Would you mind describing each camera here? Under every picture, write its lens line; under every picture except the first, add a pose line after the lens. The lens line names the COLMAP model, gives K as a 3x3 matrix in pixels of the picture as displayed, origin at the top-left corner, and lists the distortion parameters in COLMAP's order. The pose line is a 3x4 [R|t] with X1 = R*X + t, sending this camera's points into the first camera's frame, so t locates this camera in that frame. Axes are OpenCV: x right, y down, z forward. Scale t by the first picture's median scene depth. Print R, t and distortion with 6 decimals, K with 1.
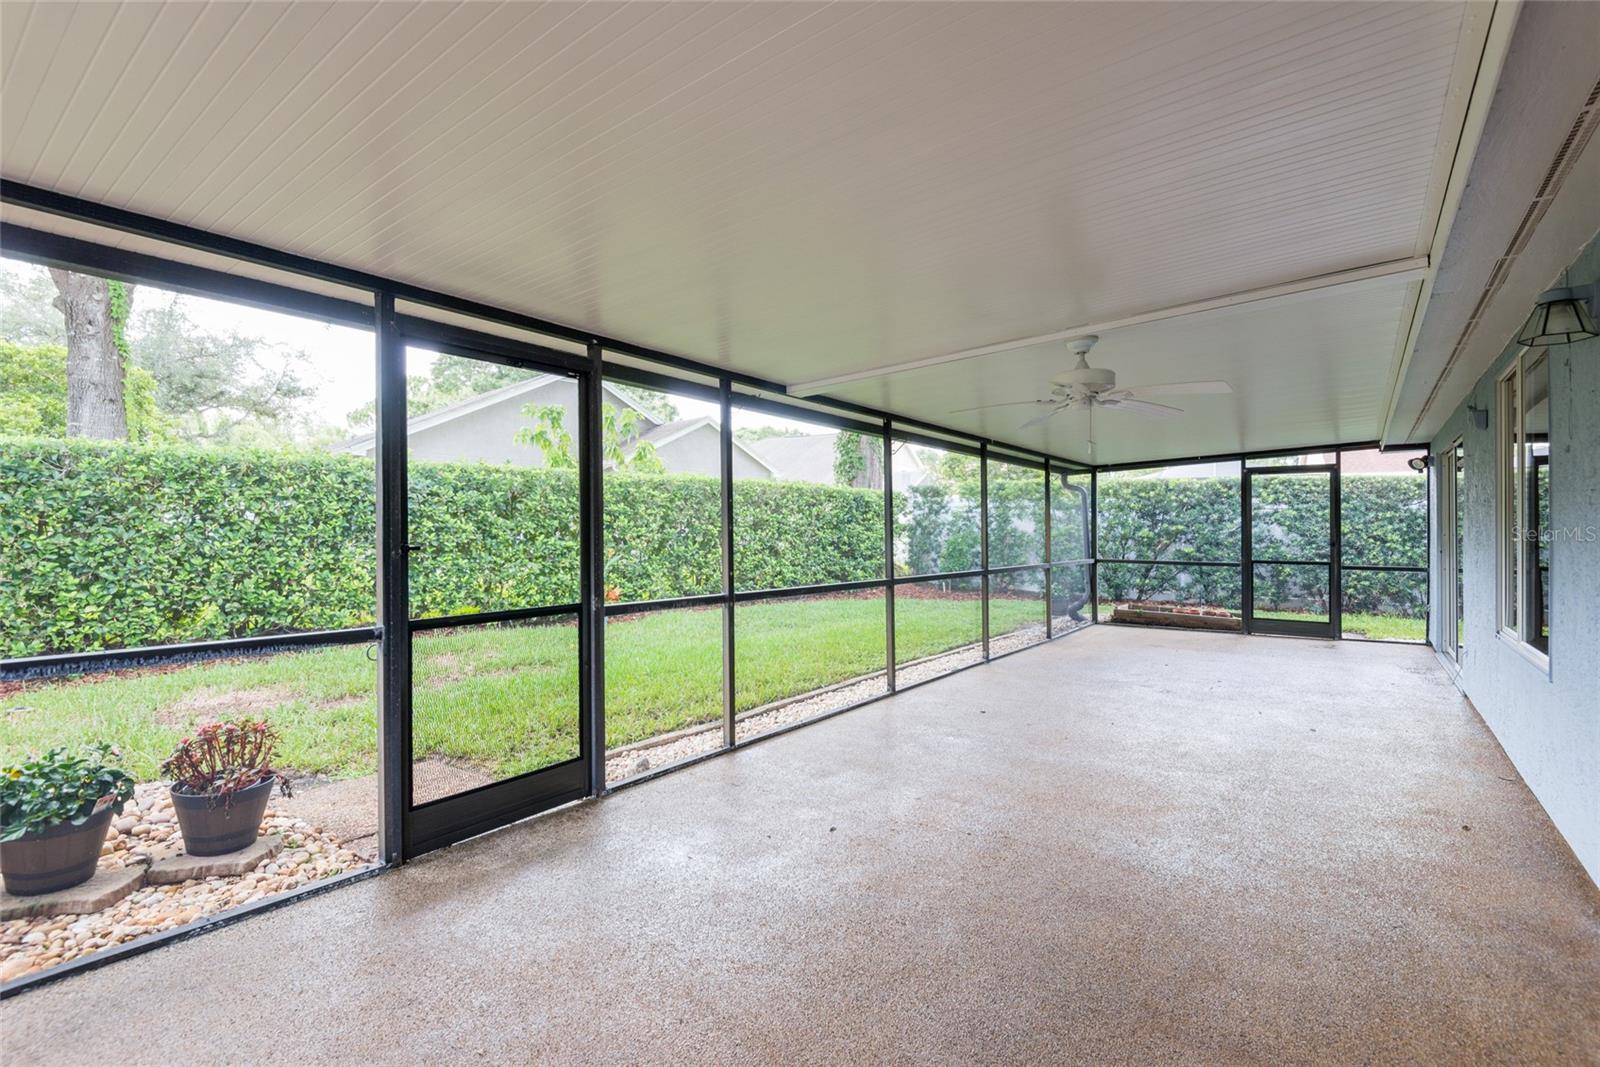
lens RADIAL K [[748.1, 0, 798.1], [0, 748.1, 529.5], [0, 0, 1]] dist [0.001790, -0.000315]
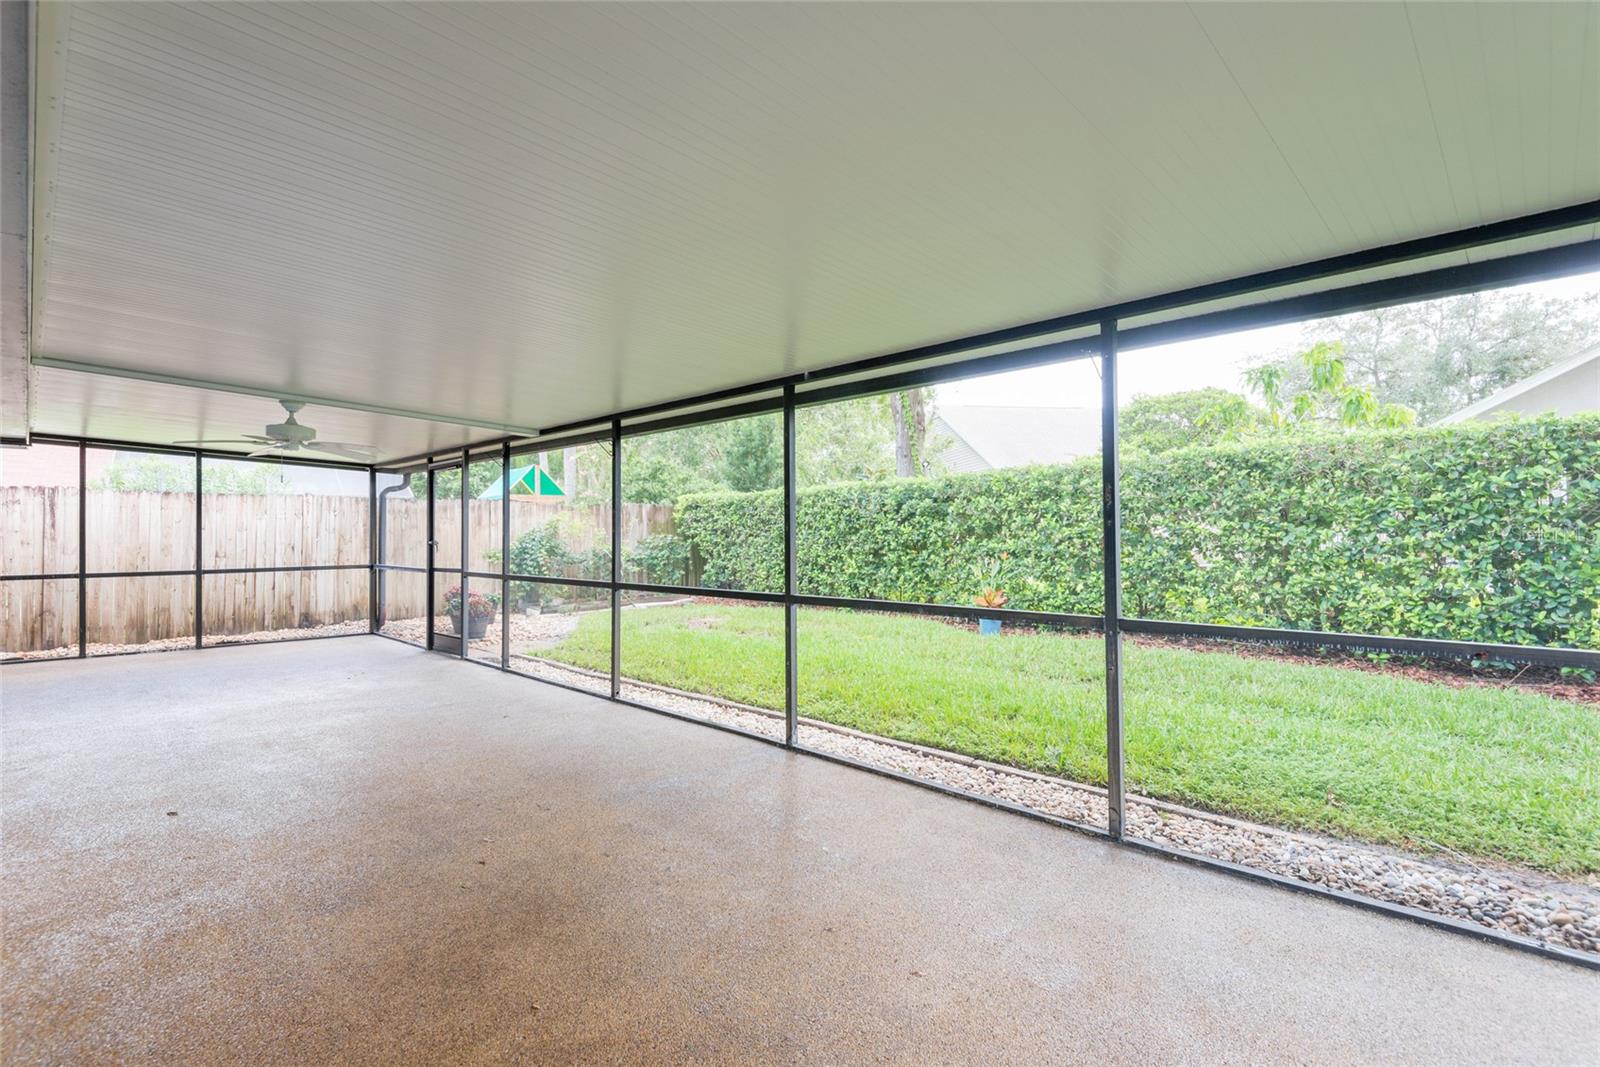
lens RADIAL K [[635.8, 0, 800.0], [0, 635.8, 533.5], [0, 0, 1]] dist [0.000944, 0.000024]
pose [[-0.067399, -0.001782, -0.997724, 0.761881], [0.013157, 0.999910, -0.002675, 0.004649], [0.997639, -0.013307, -0.067370, 1.055346]]
